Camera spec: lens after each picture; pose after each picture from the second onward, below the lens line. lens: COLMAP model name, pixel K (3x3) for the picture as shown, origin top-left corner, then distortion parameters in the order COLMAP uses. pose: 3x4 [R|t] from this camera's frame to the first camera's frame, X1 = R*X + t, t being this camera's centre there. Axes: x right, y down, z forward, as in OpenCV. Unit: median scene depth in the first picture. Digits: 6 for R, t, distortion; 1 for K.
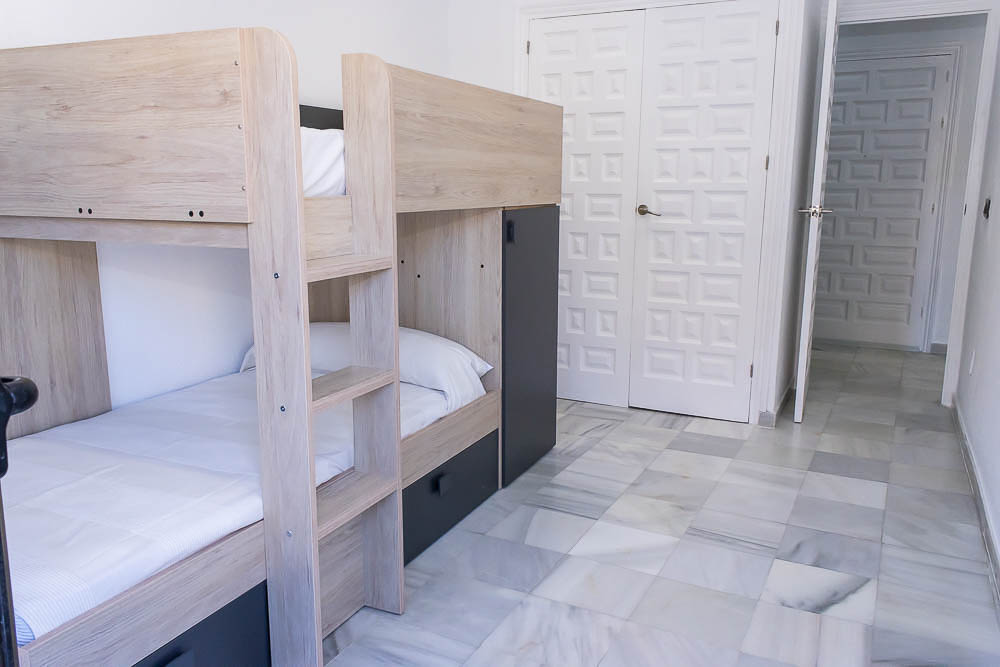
lens RADIAL K [[816.5, 0, 488.9], [0, 816.5, 334.0], [0, 0, 1]] dist [0.064722, -0.076405]
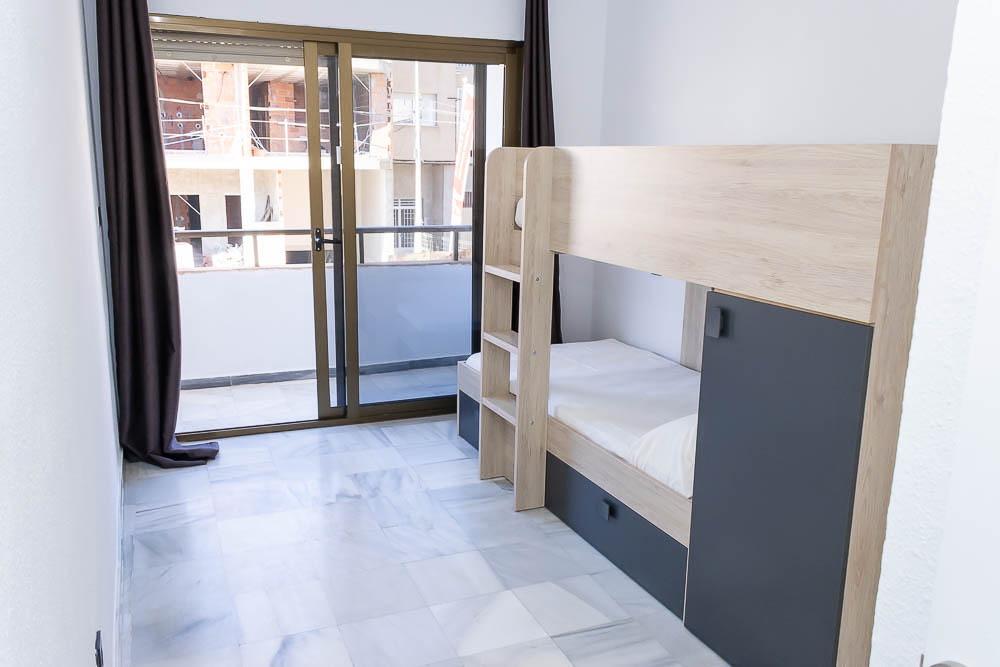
lens RADIAL K [[823.9, 0, 496.7], [0, 823.9, 337.6], [0, 0, 1]] dist [0.039567, -0.006691]
pose [[-0.651232, 0.149360, -0.744035, 0.871623], [-0.159618, 0.931548, 0.326711, -0.389751], [0.741902, 0.331526, -0.582814, 1.533588]]
